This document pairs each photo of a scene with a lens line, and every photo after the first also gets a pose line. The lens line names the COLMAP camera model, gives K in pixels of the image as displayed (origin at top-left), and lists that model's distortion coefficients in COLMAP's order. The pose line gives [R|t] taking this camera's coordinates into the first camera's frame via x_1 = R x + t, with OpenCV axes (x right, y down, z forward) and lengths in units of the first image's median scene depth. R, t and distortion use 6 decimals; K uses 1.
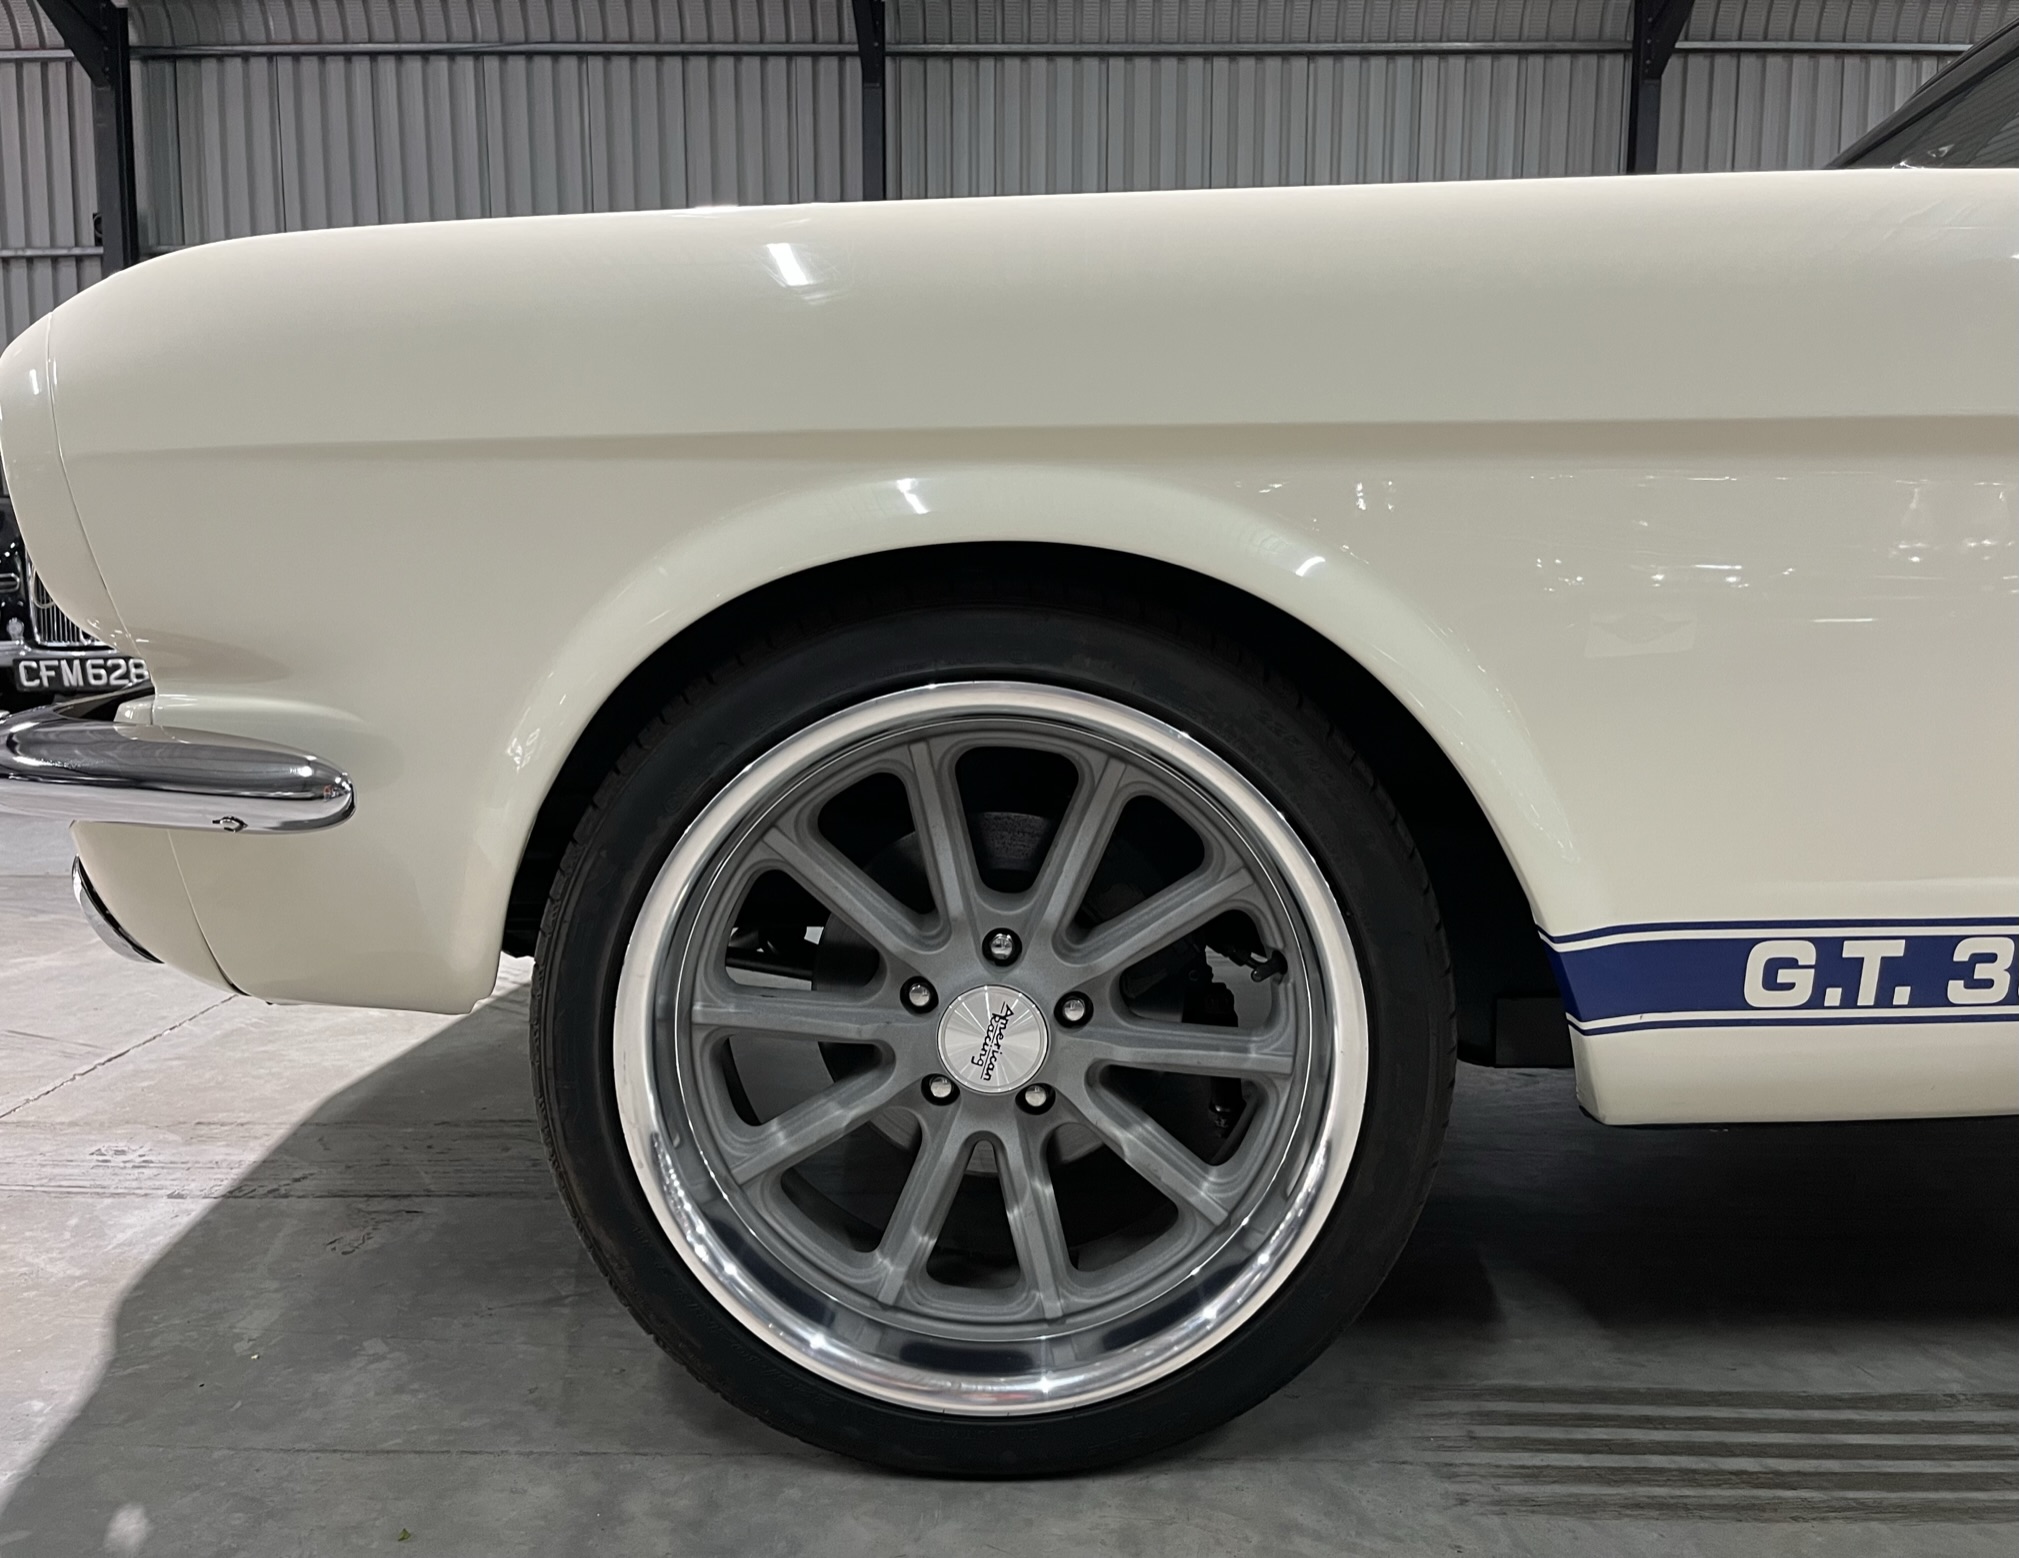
lens RADIAL K [[1621.0, 0, 1040.7], [0, 1621.0, 771.3], [0, 0, 1]] dist [0.077944, -0.127035]
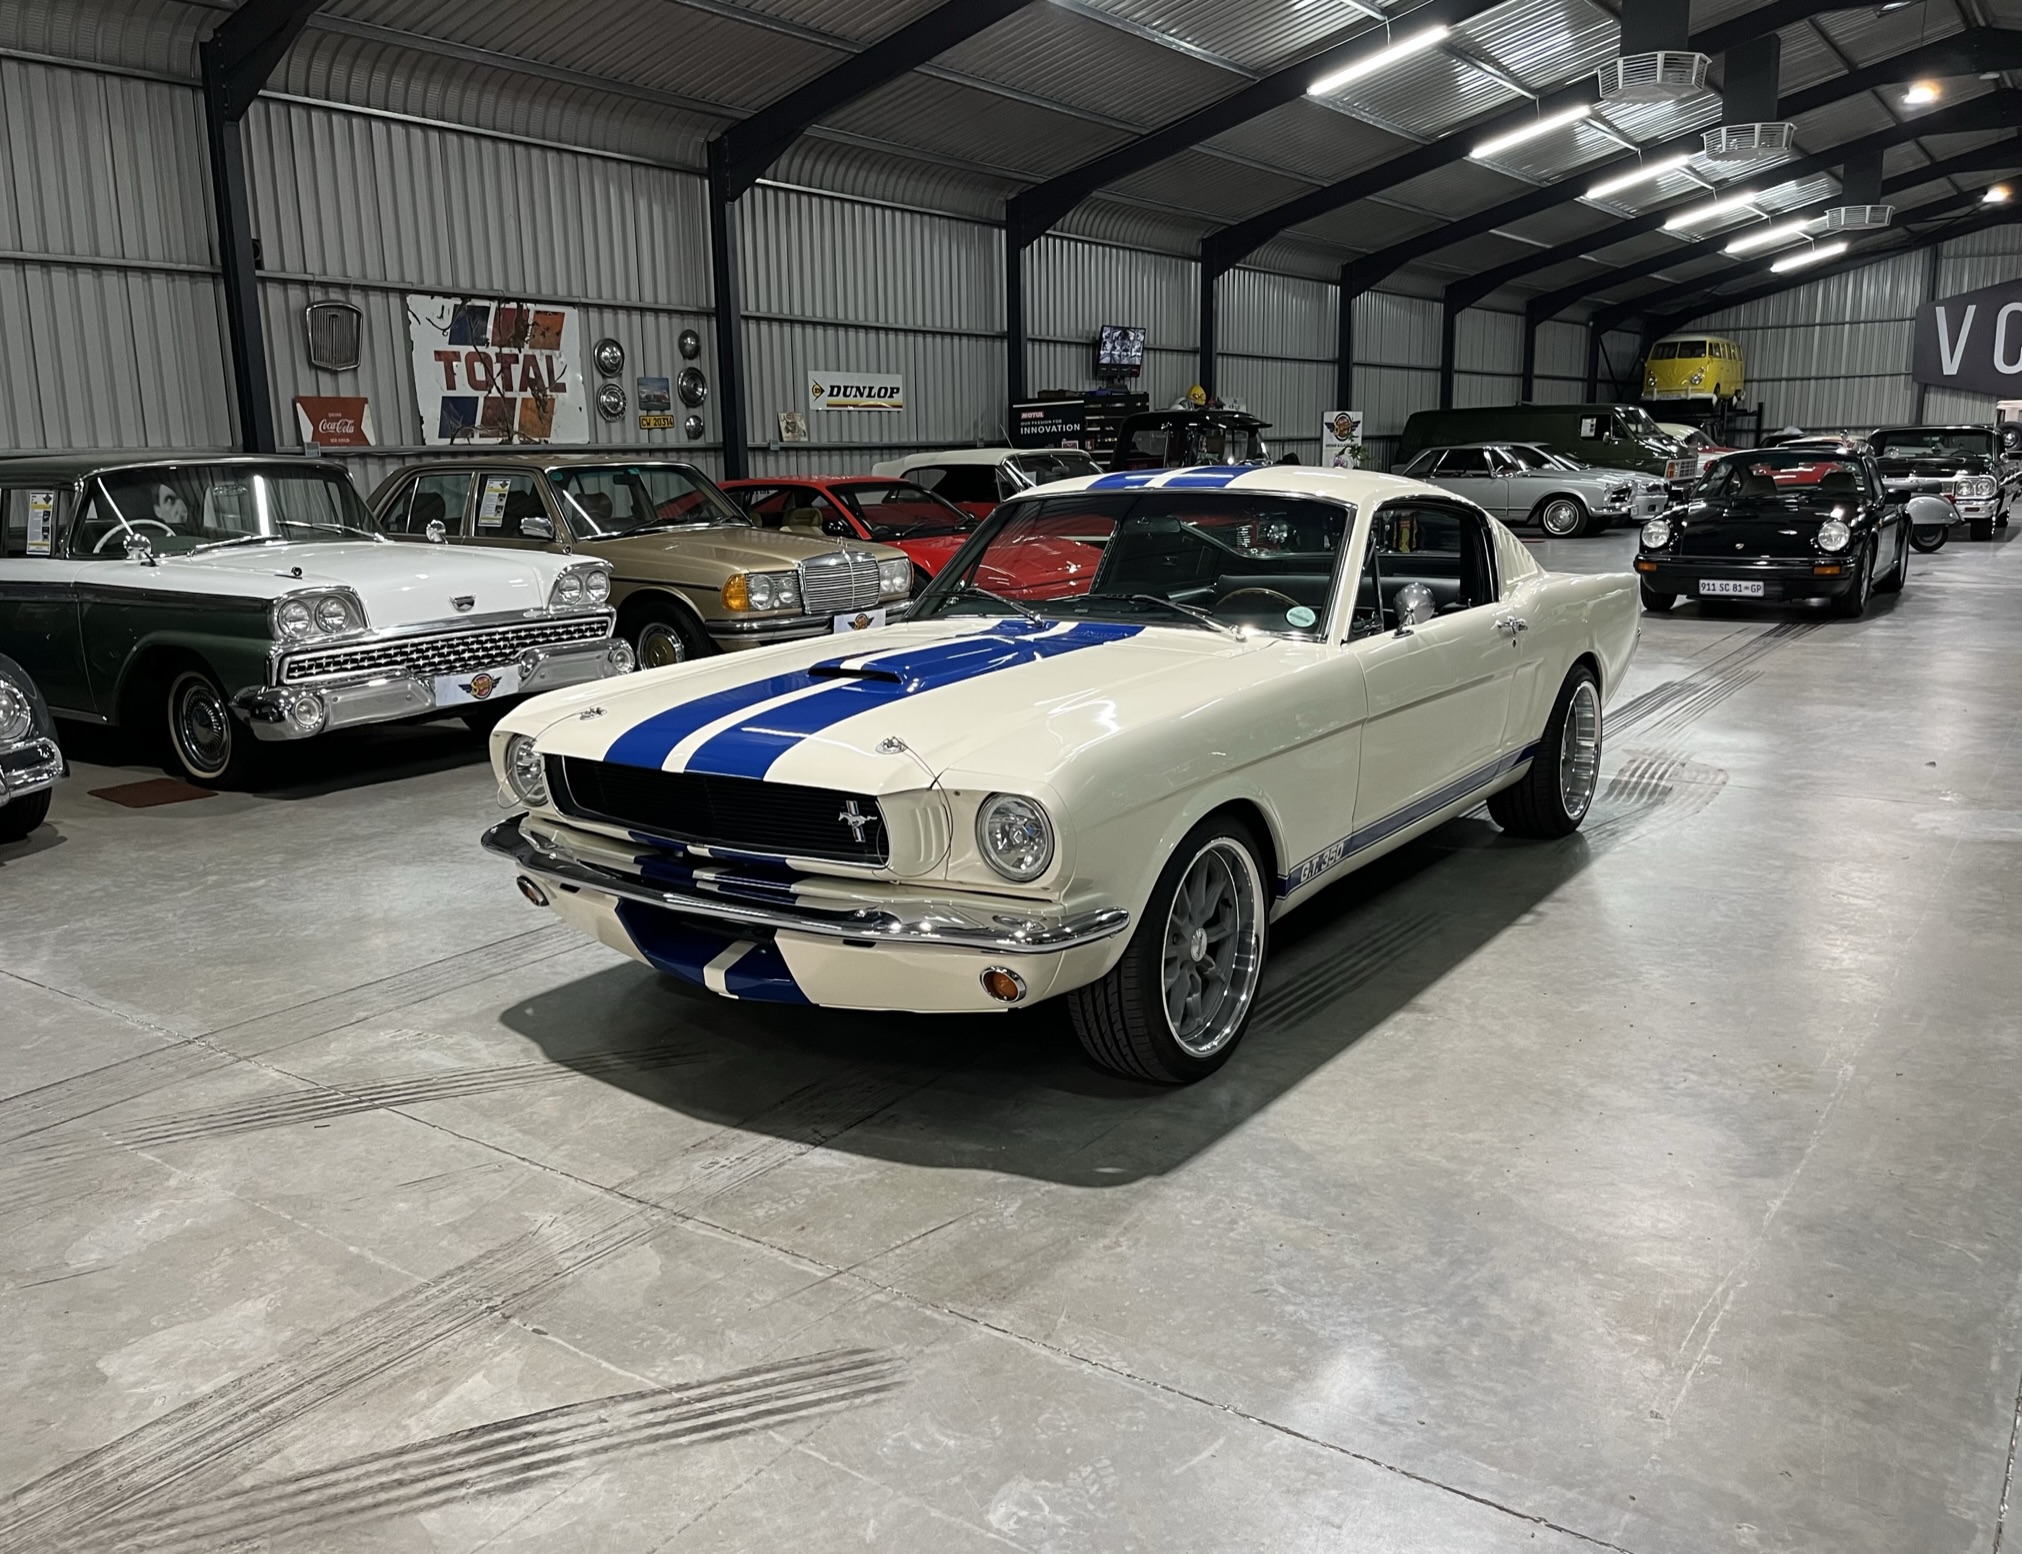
lens RADIAL K [[1596.6, 0, 1011.0], [0, 1596.6, 777.0], [0, 0, 1]] dist [0.096985, -0.123090]
pose [[0.568719, -0.179807, 0.802638, -2.431010], [0.121845, 0.983465, 0.133981, -0.566923], [-0.813457, 0.021600, 0.581224, -0.507461]]
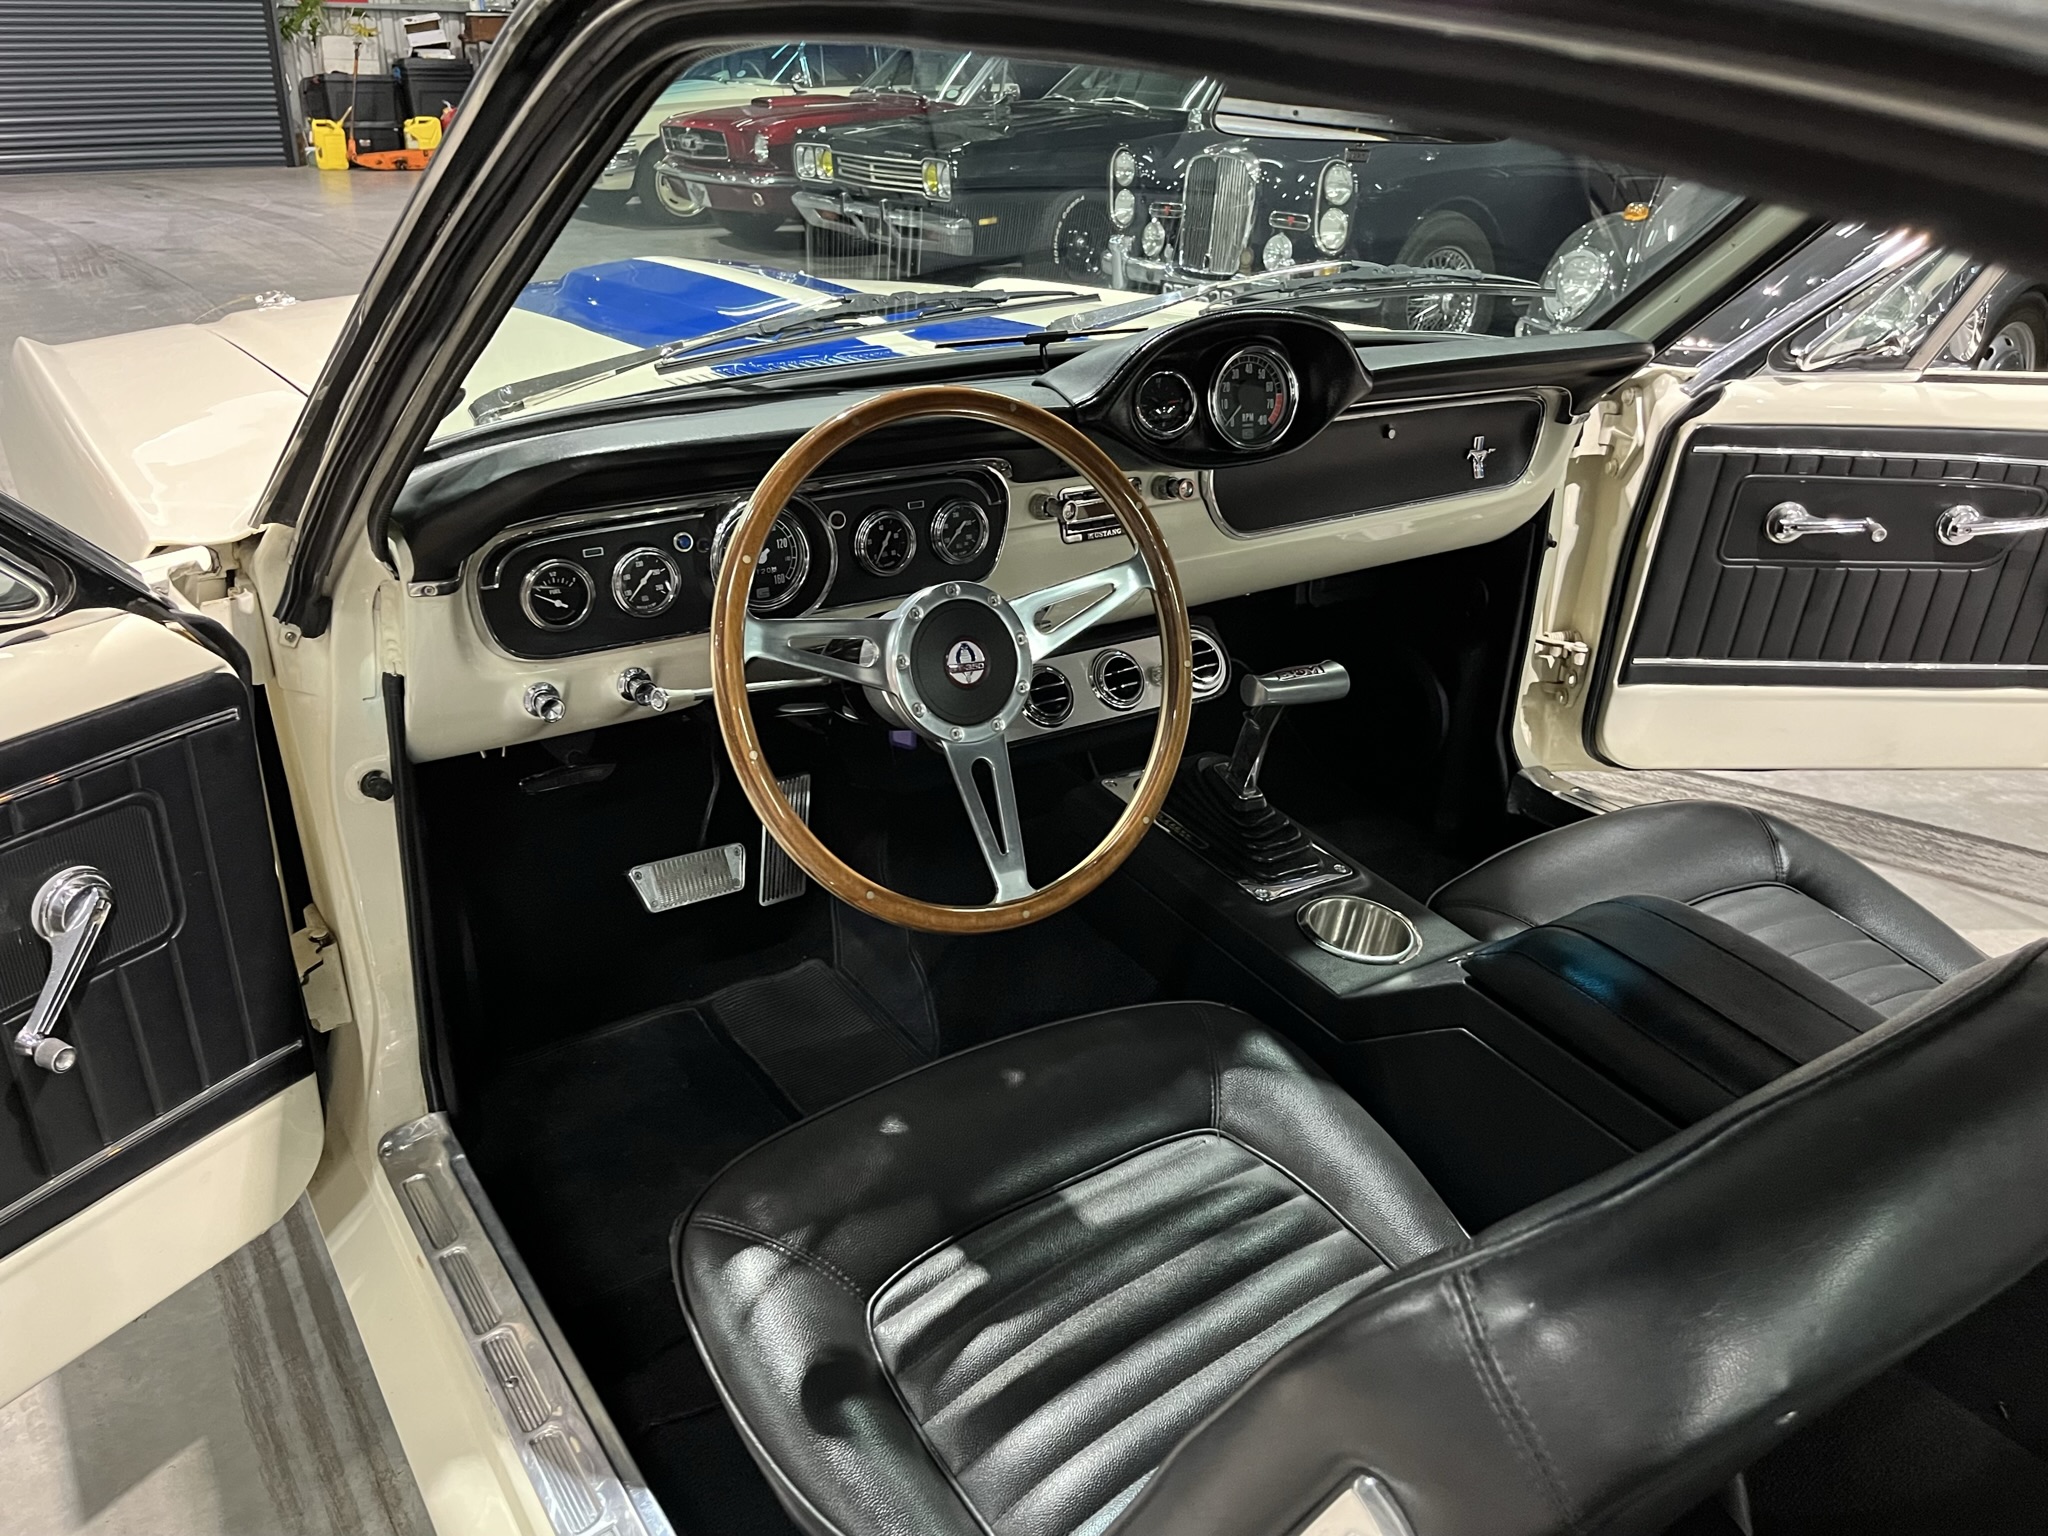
lens RADIAL K [[1566.1, 0, 1006.7], [0, 1566.1, 771.3], [0, 0, 1]] dist [0.133035, -0.188845]
pose [[0.574975, 0.346798, -0.741036, 1.580690], [-0.119091, 0.931552, 0.343553, -0.534927], [0.809457, -0.109284, 0.576920, 0.637495]]
